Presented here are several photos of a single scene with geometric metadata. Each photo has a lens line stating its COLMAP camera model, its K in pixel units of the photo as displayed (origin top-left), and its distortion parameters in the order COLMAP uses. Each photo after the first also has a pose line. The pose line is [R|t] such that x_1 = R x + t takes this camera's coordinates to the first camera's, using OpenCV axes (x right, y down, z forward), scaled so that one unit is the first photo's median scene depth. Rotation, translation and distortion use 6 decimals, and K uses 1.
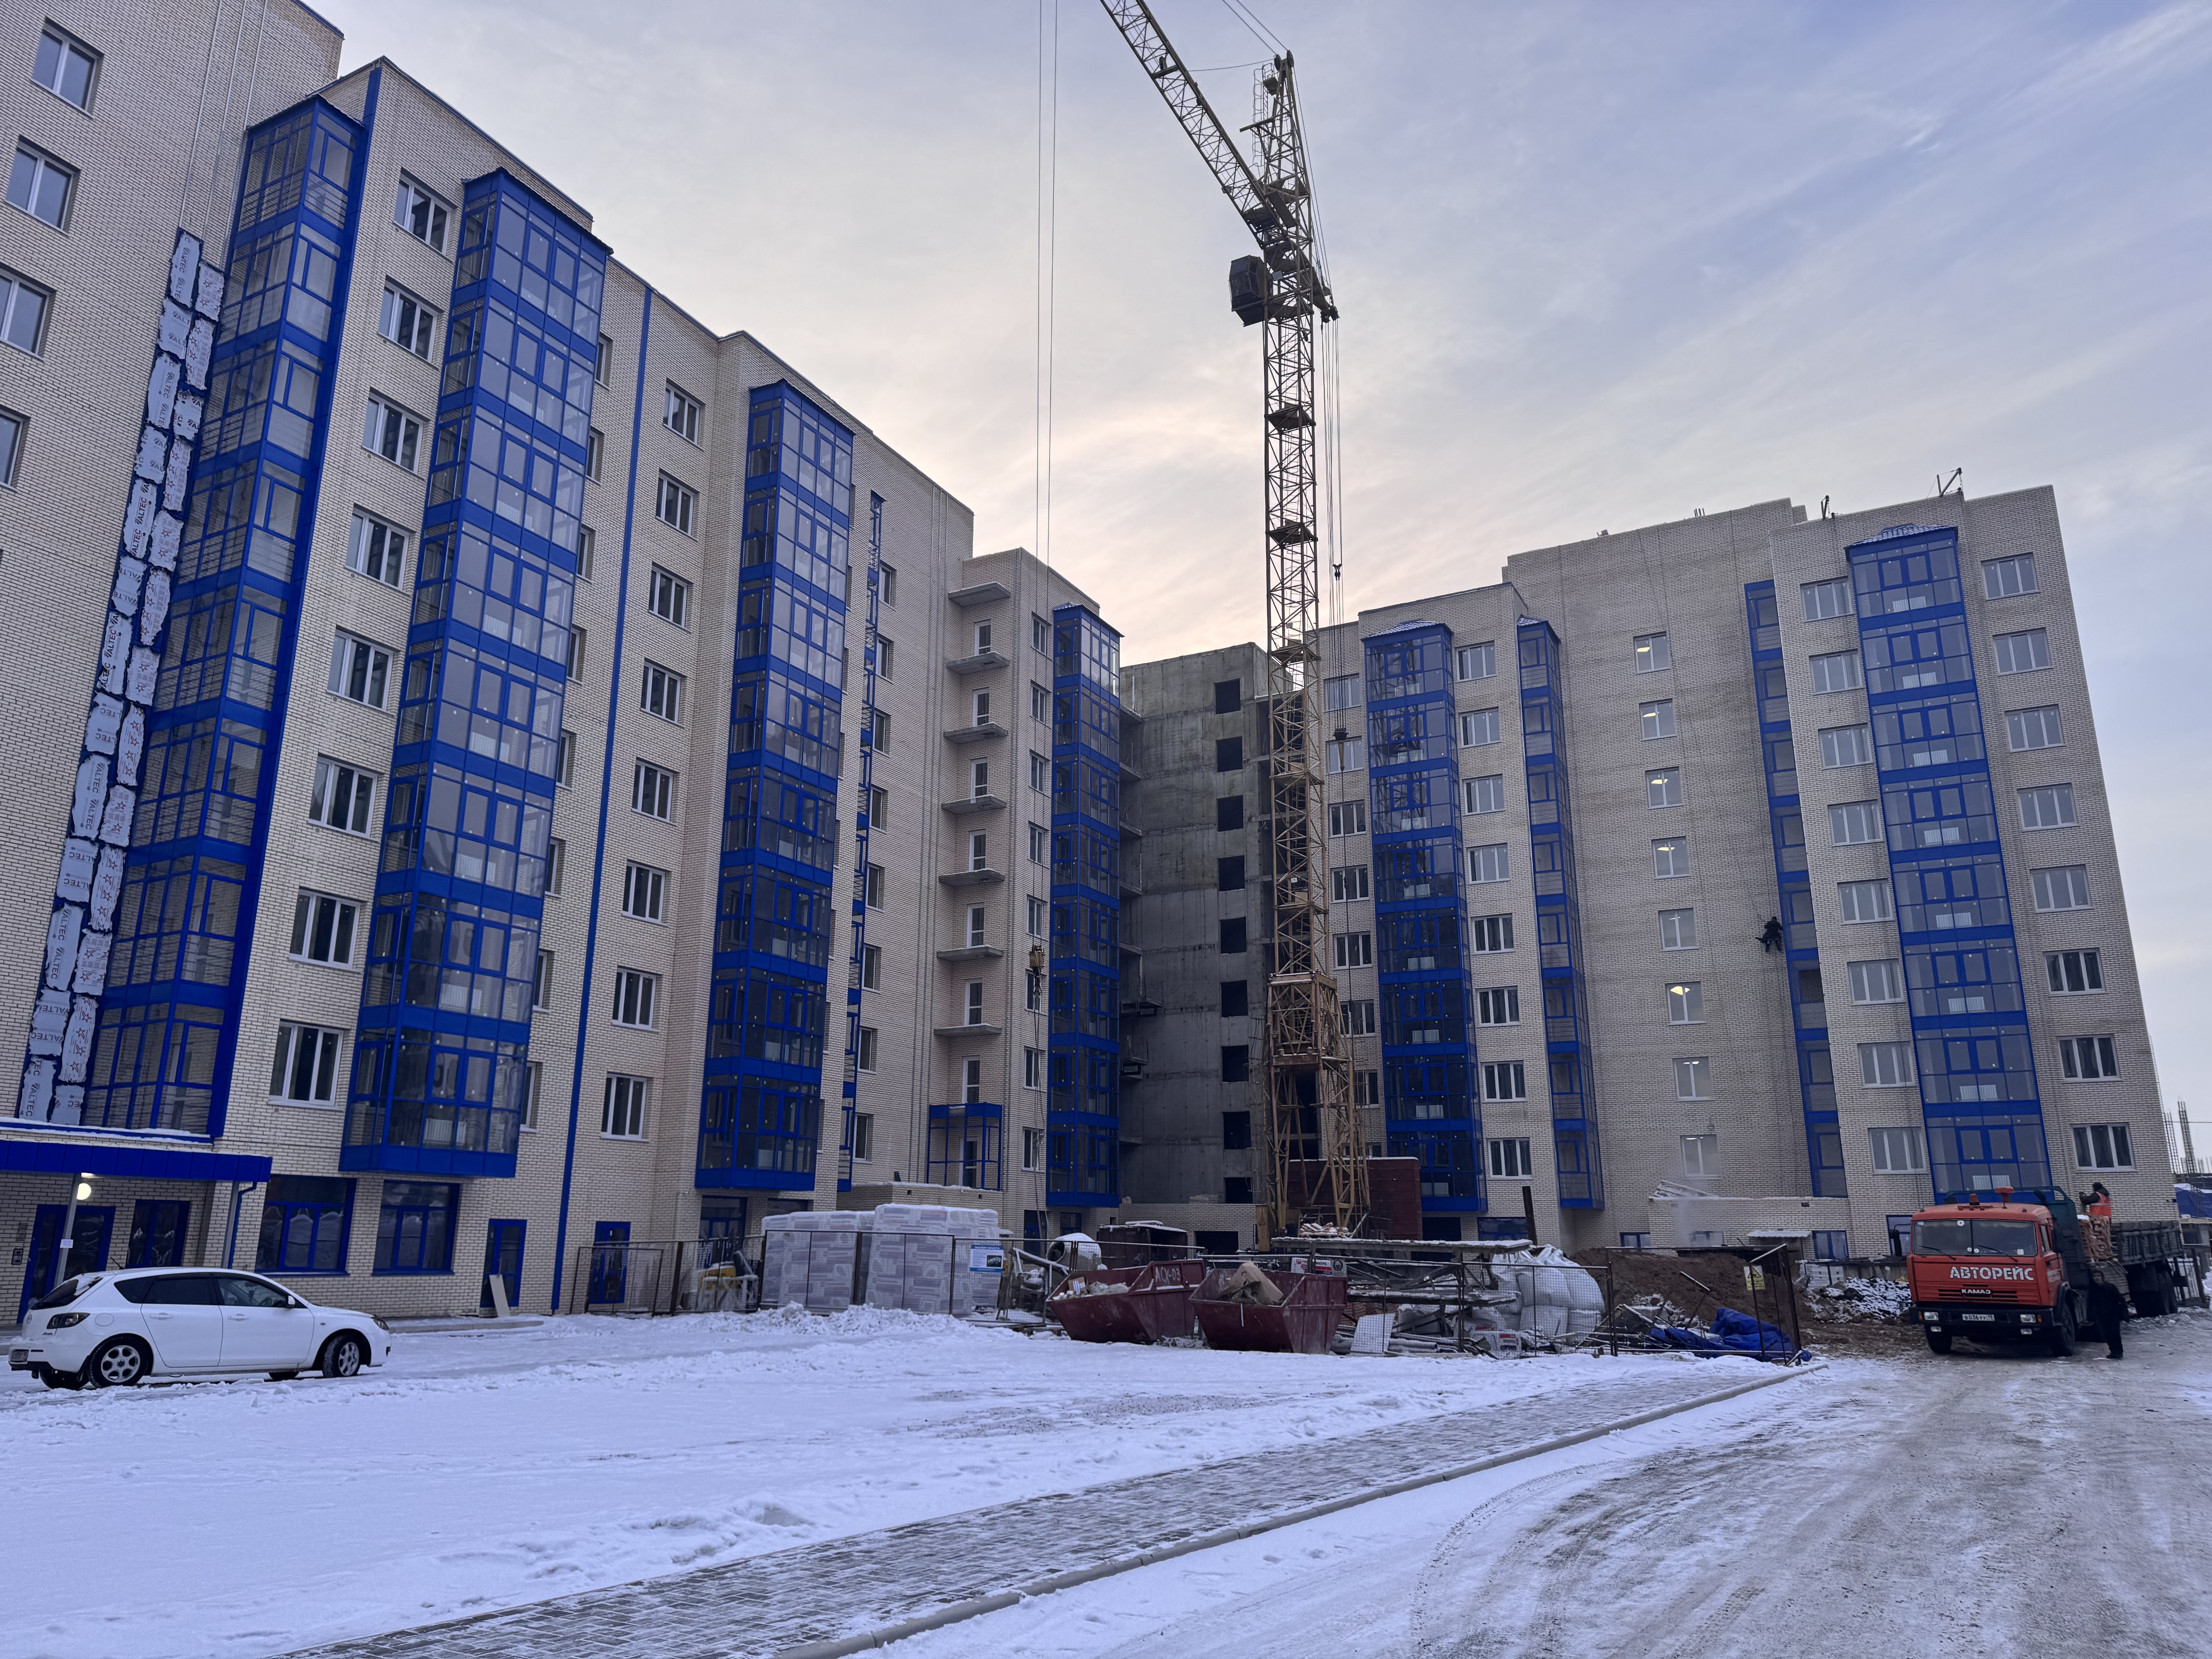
lens RADIAL K [[1530.0, 0, 1106.0], [0, 1530.0, 829.5], [0, 0, 1]] dist [0.104493, -0.143037]
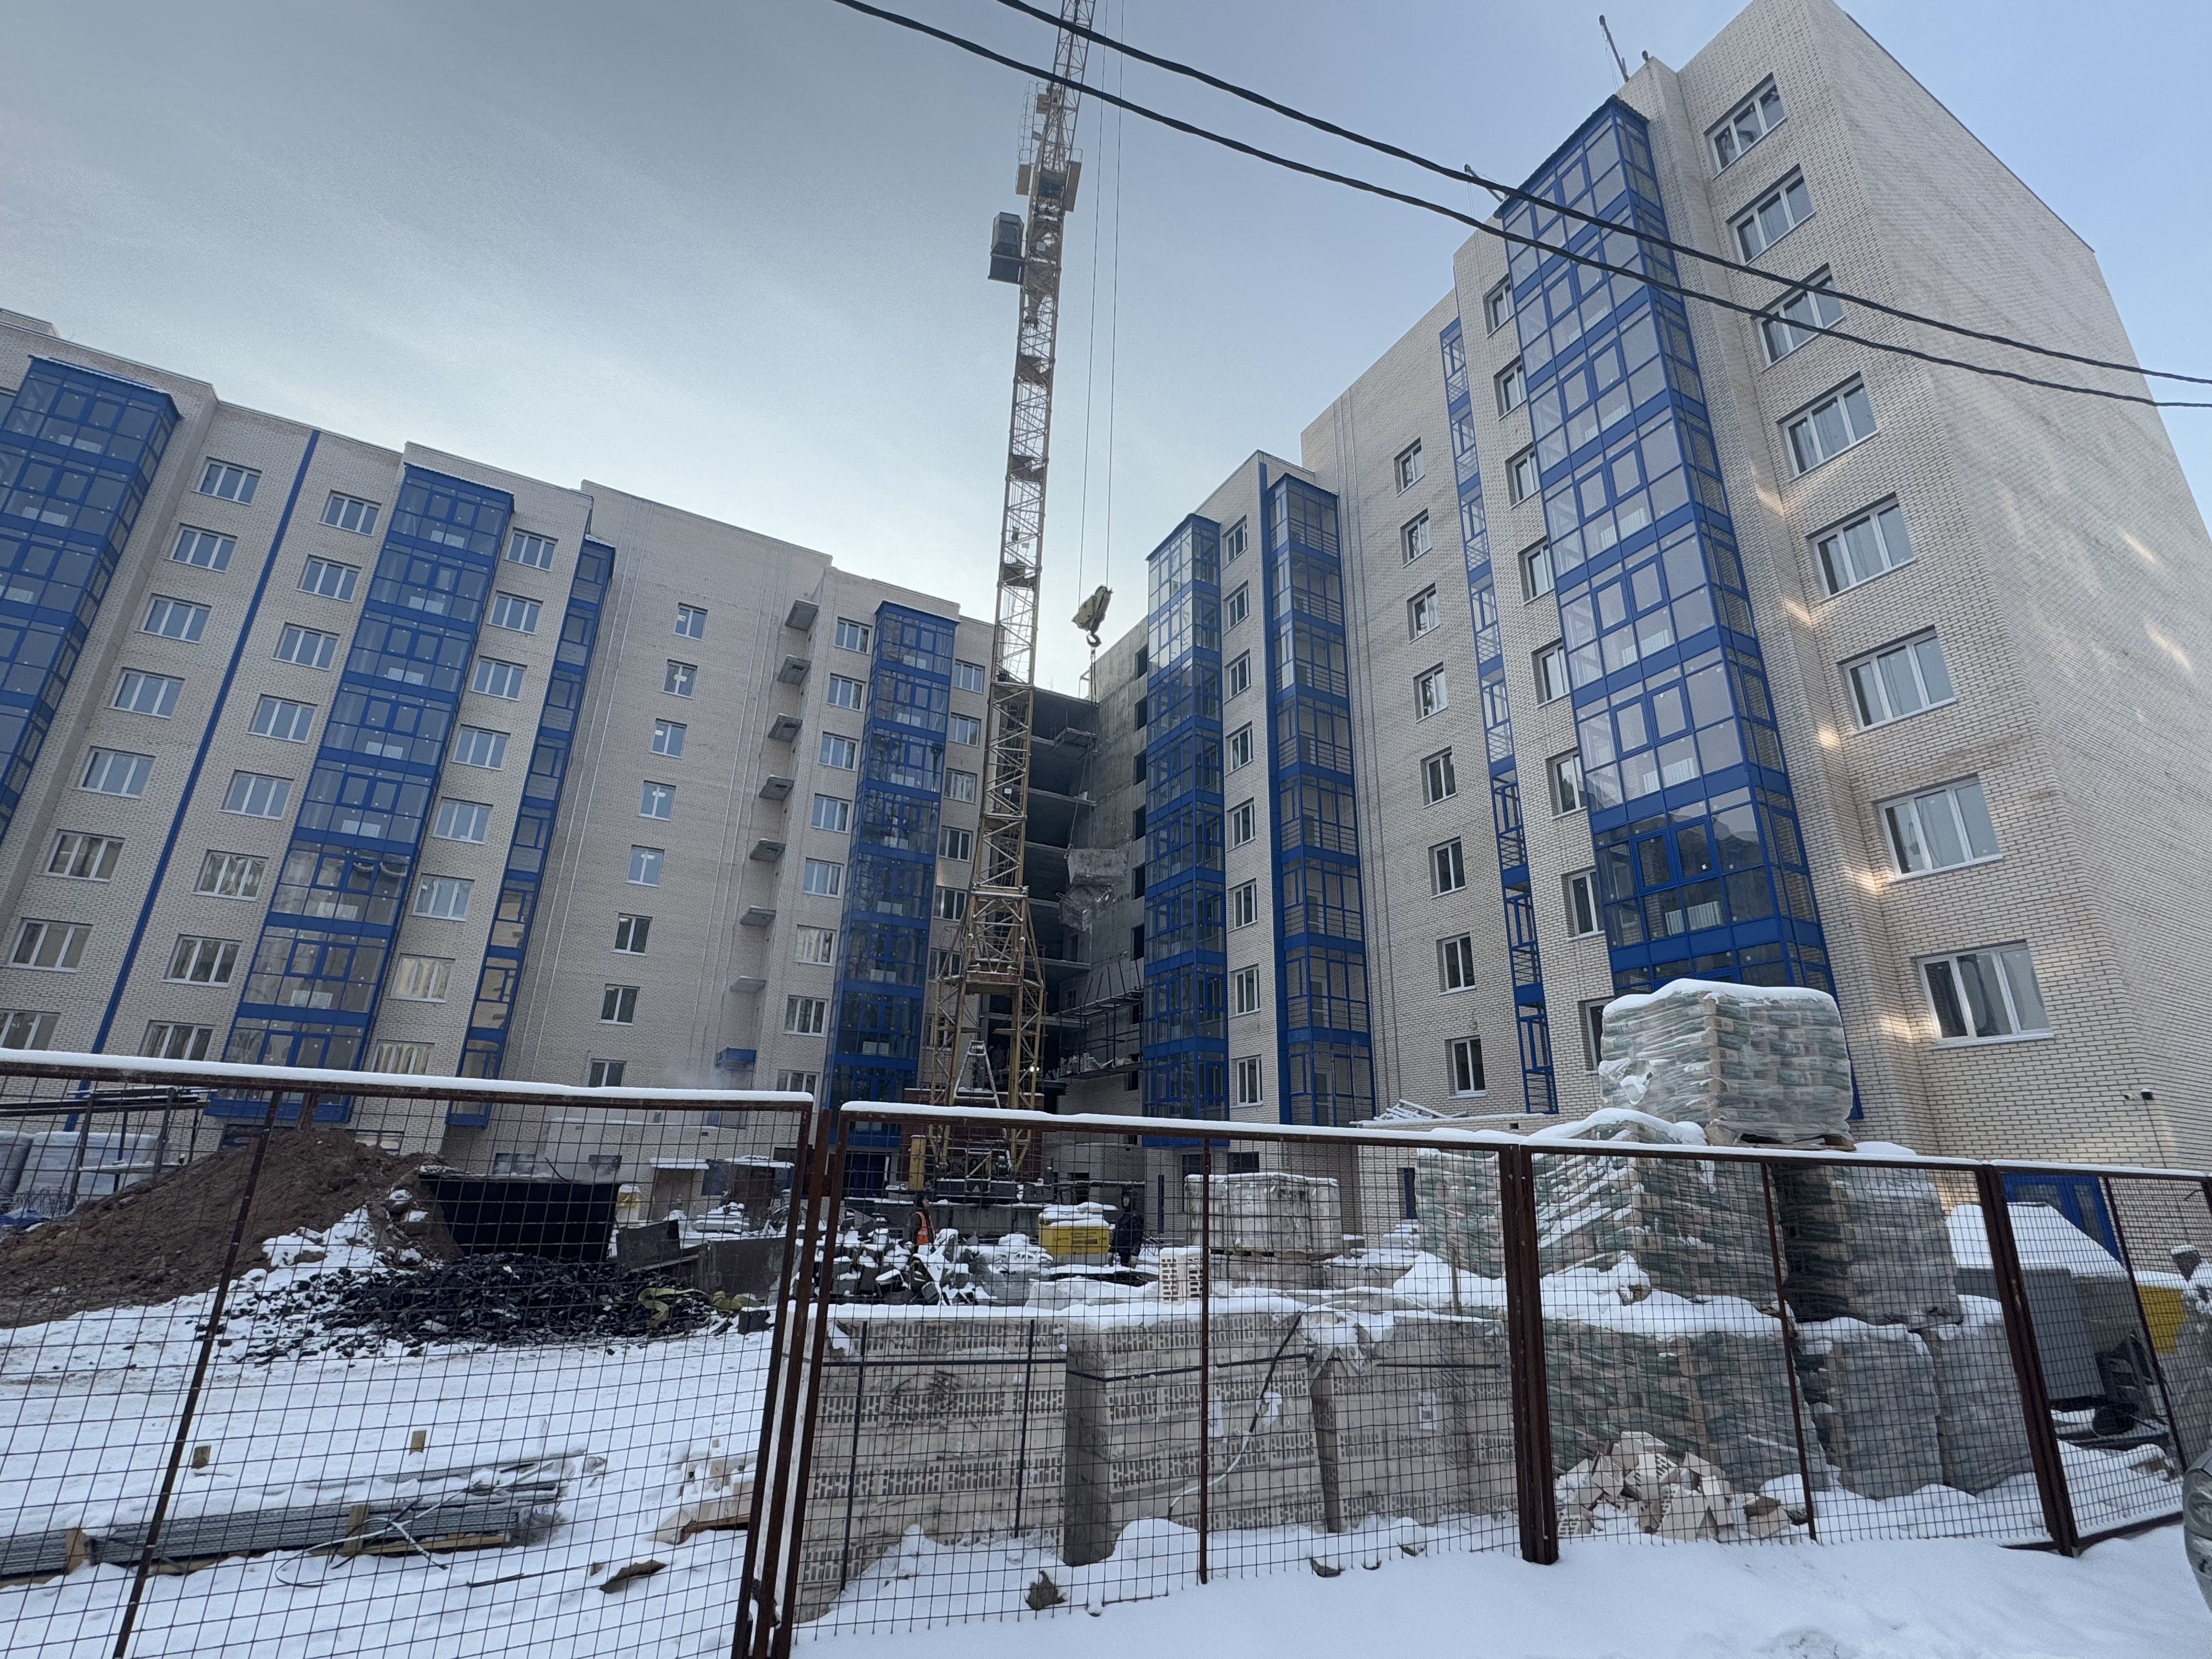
lens RADIAL K [[1011.6, 0, 1106.0], [0, 1011.6, 829.5], [0, 0, 1]] dist [-0.001422, -0.000270]
pose [[0.834462, -0.169708, -0.524282, 0.581683], [0.125172, 0.984902, -0.119583, 0.154361], [0.536661, 0.034162, 0.843106, 0.568063]]
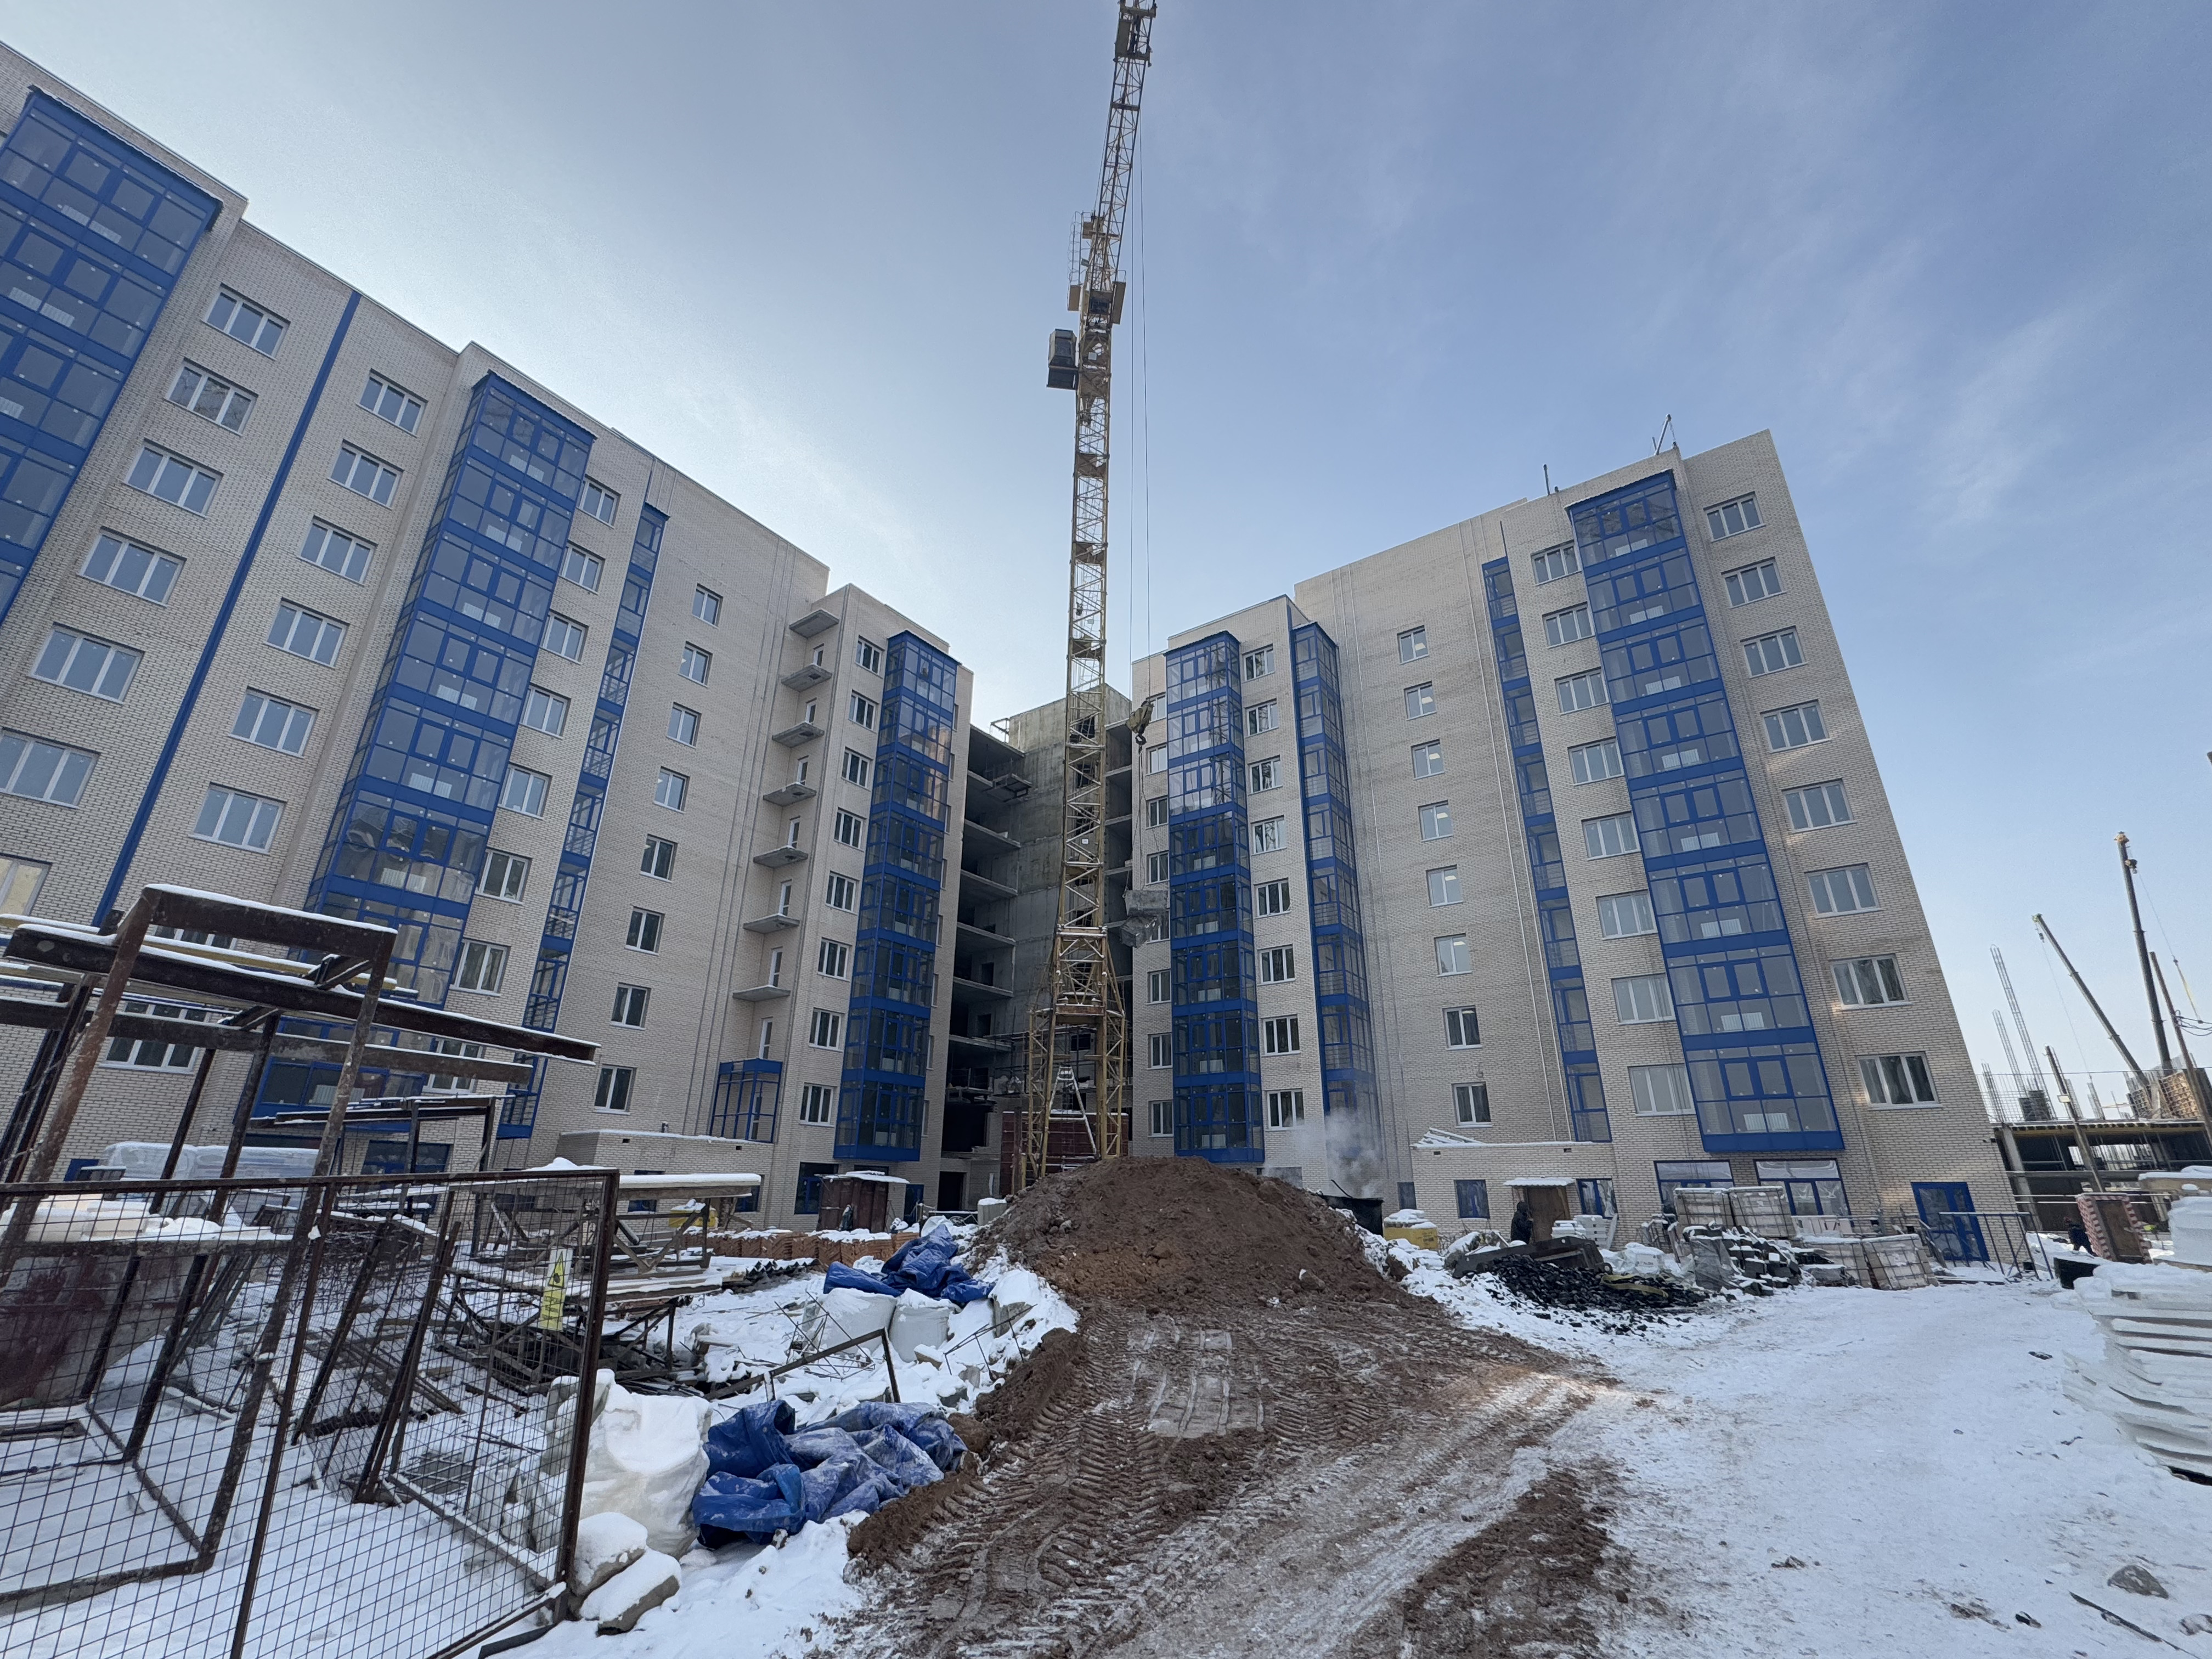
lens RADIAL K [[952.1, 0, 1106.0], [0, 952.1, 829.5], [0, 0, 1]] dist [-0.002724, 0.000043]
pose [[0.991409, -0.043919, -0.123207, 0.263040], [0.030178, 0.993334, -0.111255, 0.107828], [0.127272, 0.106581, 0.986125, 0.389779]]
